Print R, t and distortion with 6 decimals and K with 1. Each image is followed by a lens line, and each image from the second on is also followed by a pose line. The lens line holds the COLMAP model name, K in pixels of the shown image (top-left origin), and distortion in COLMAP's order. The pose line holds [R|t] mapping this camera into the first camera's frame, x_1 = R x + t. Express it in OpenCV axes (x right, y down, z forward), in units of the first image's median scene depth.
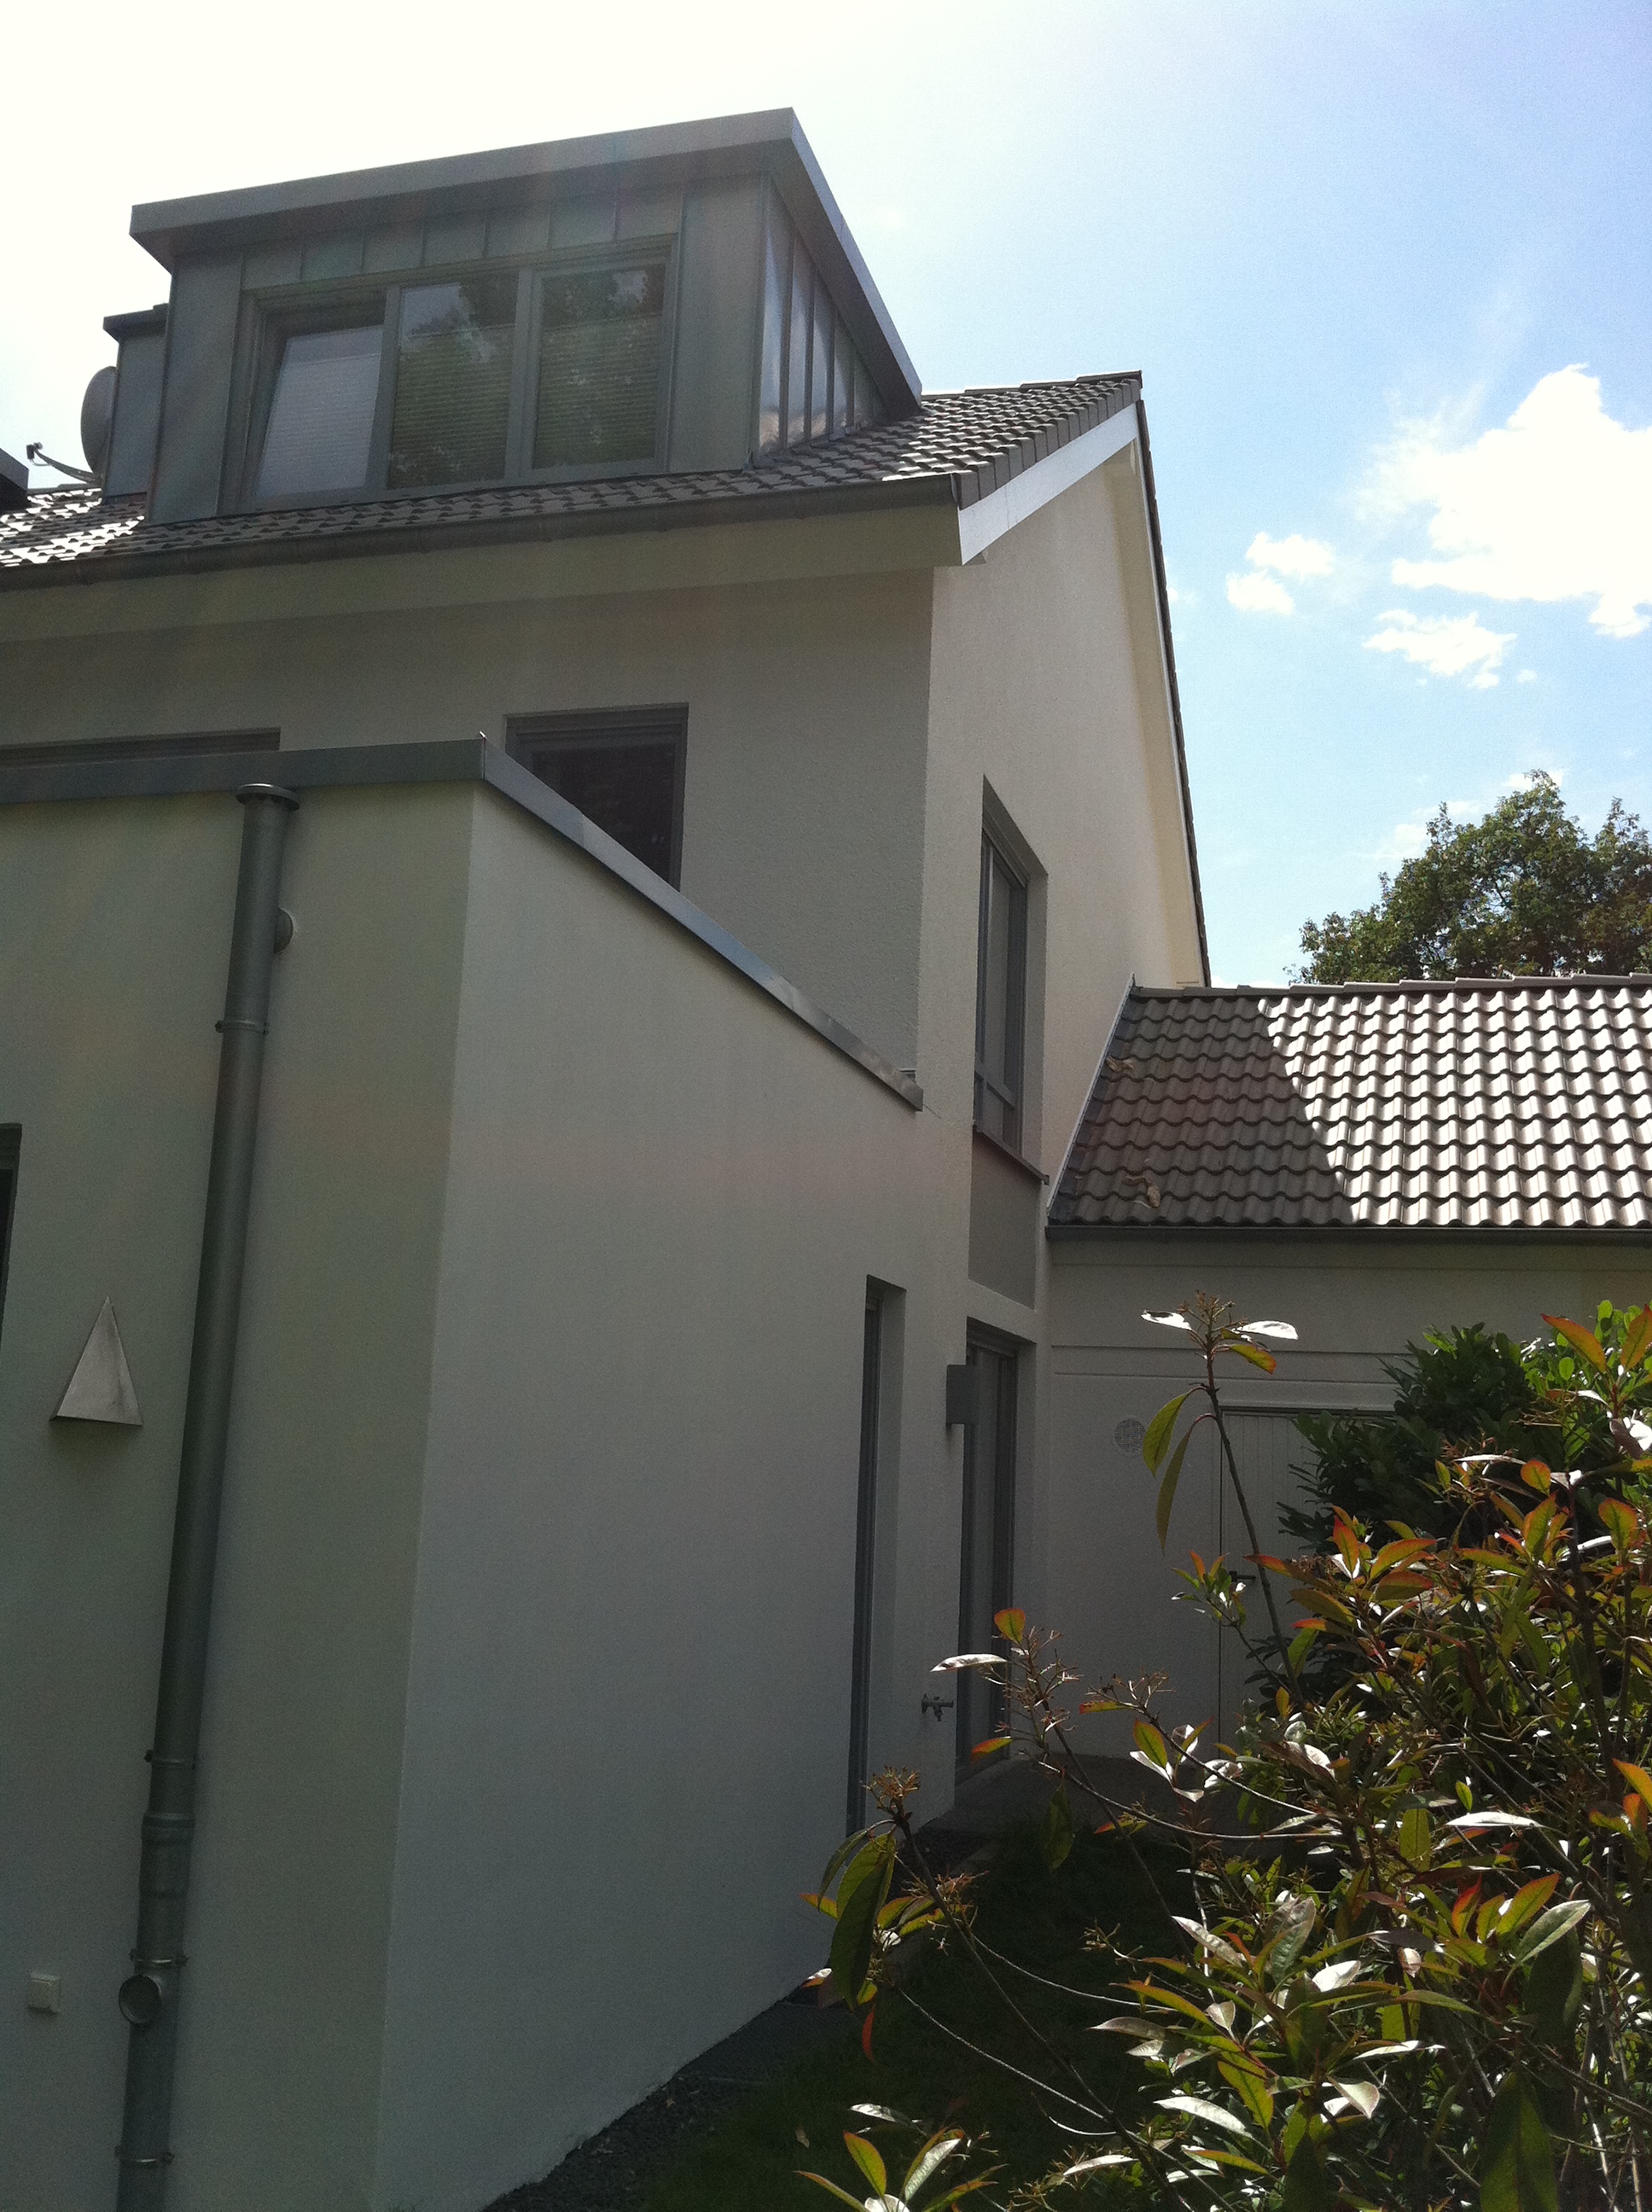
lens RADIAL K [[2100.1, 0, 826.0], [0, 2100.1, 1106.0], [0, 0, 1]] dist [0.138137, -0.424985]
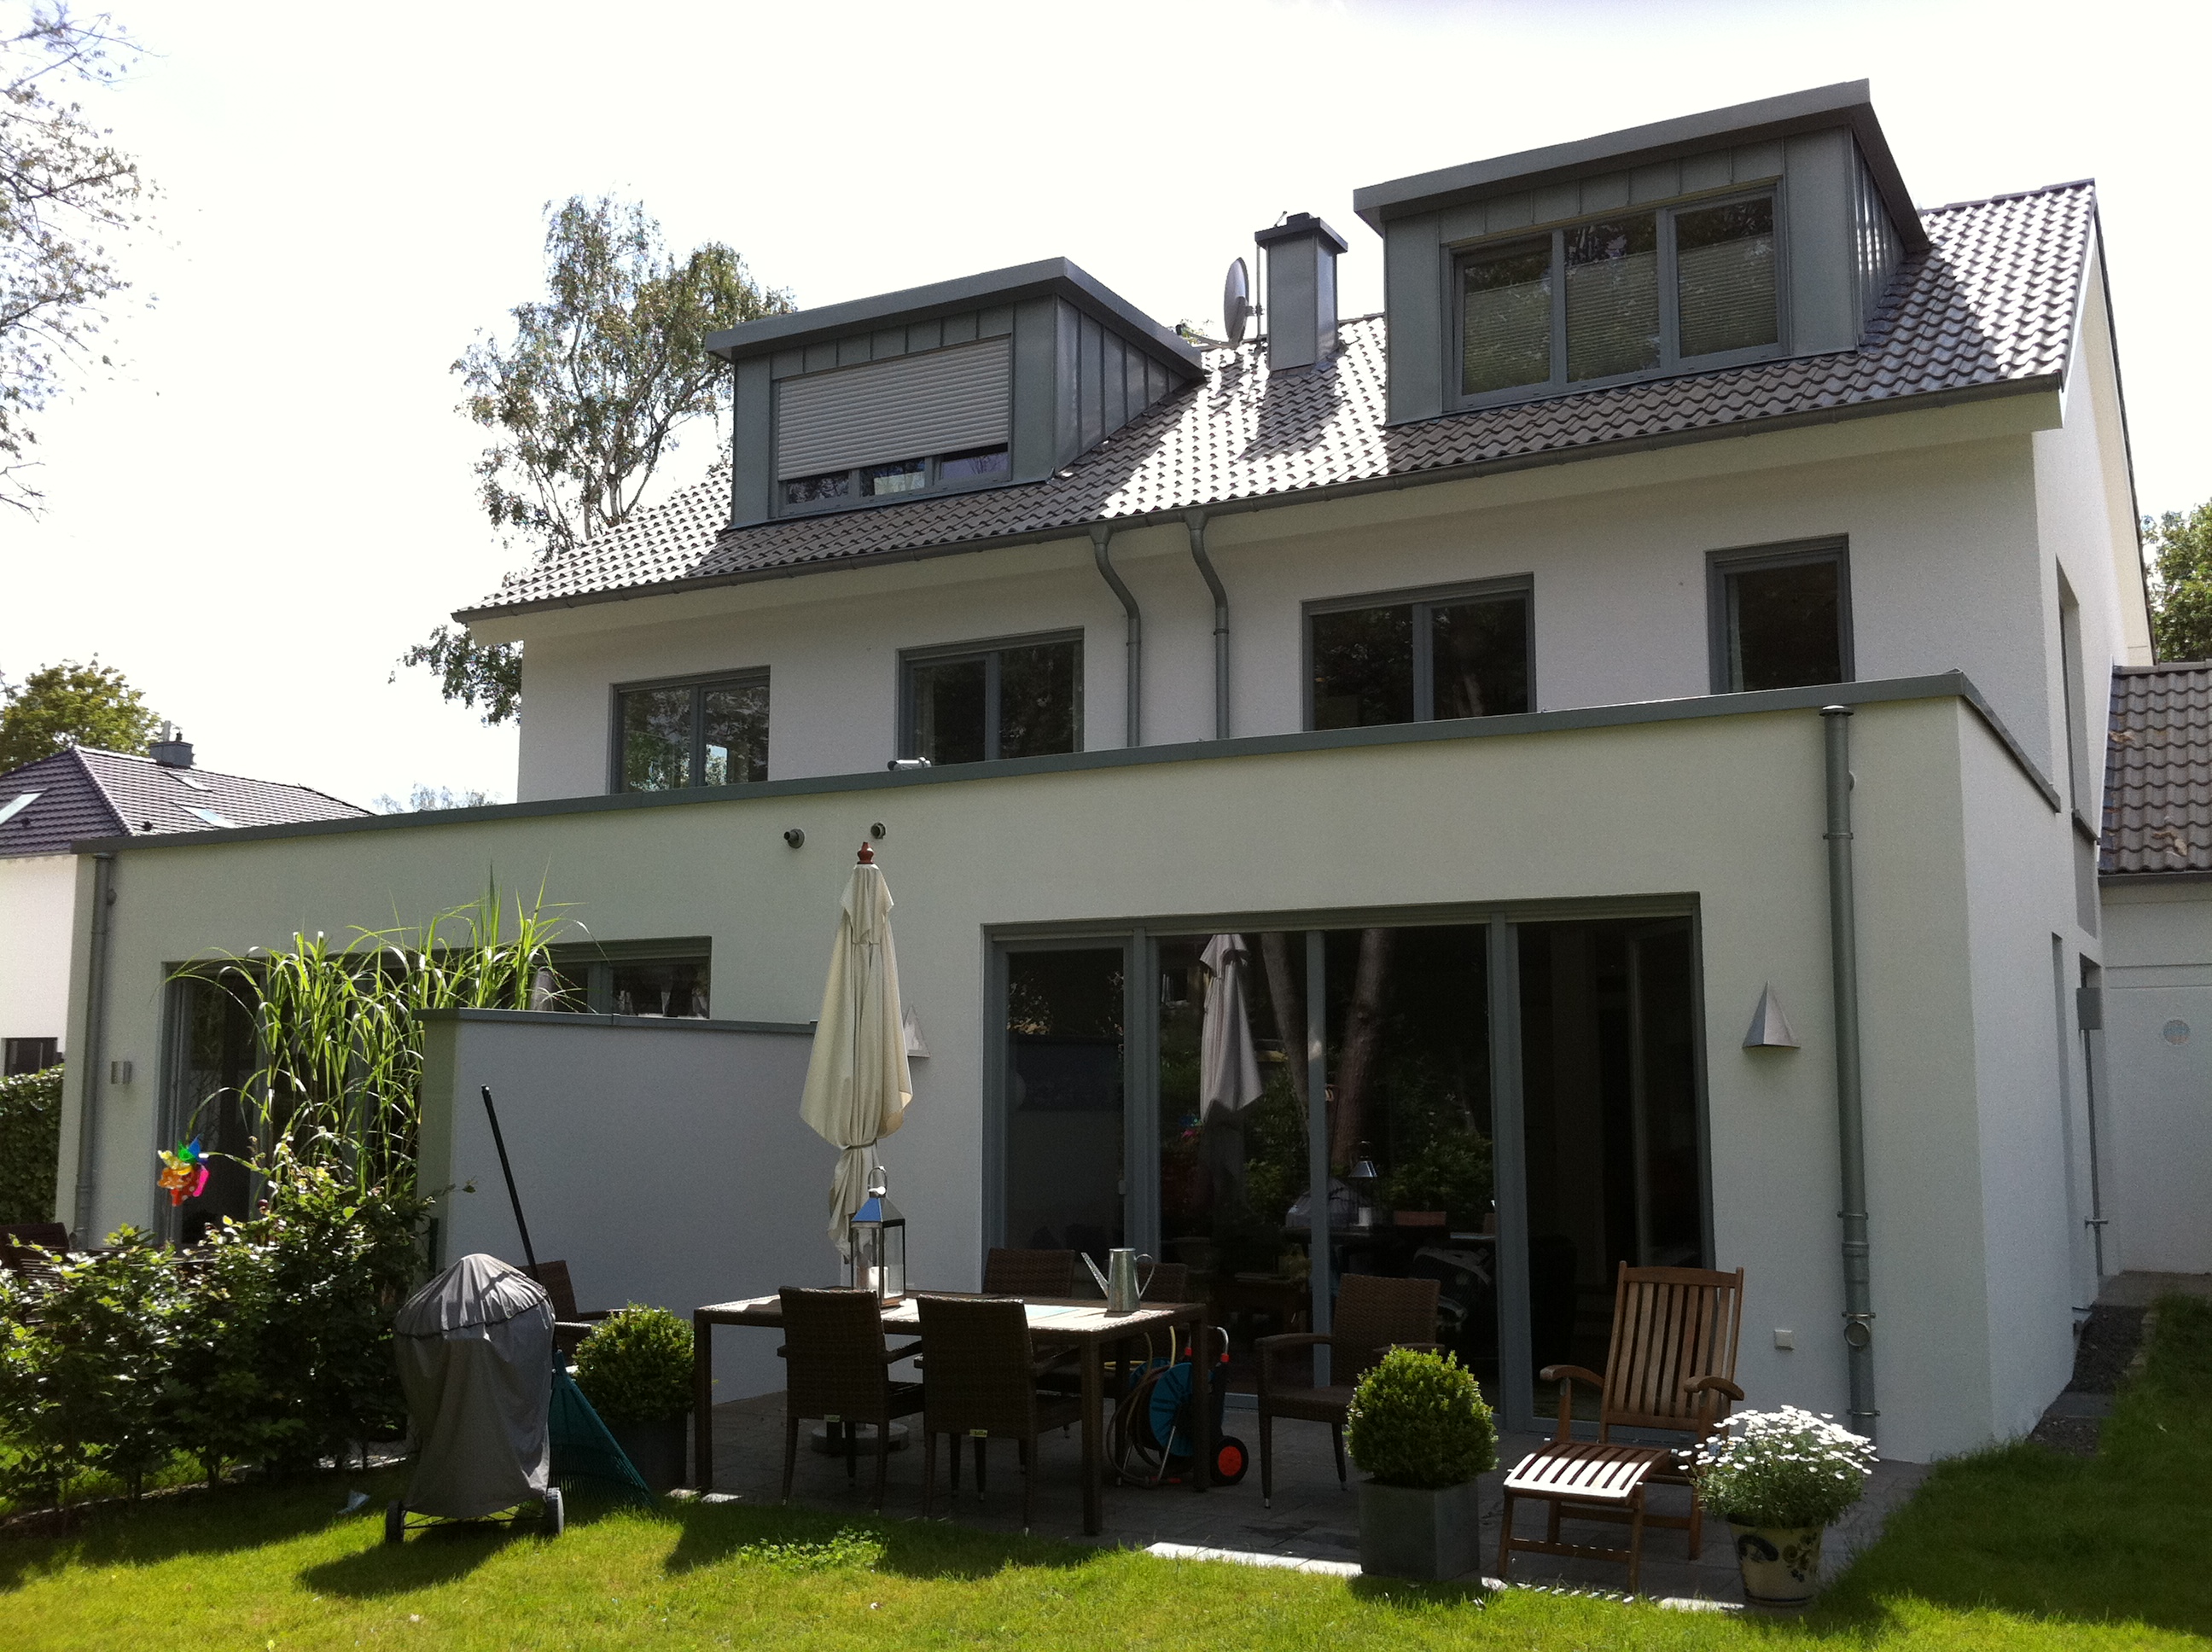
lens RADIAL K [[2100.1, 0, 1106.0], [0, 2100.1, 826.0], [0, 0, 1]] dist [0.138137, -0.424985]
pose [[0.973819, -0.070014, -0.216276, -0.221995], [0.079412, 0.996225, 0.035065, -0.073483], [0.213004, -0.051322, 0.975702, -0.439545]]
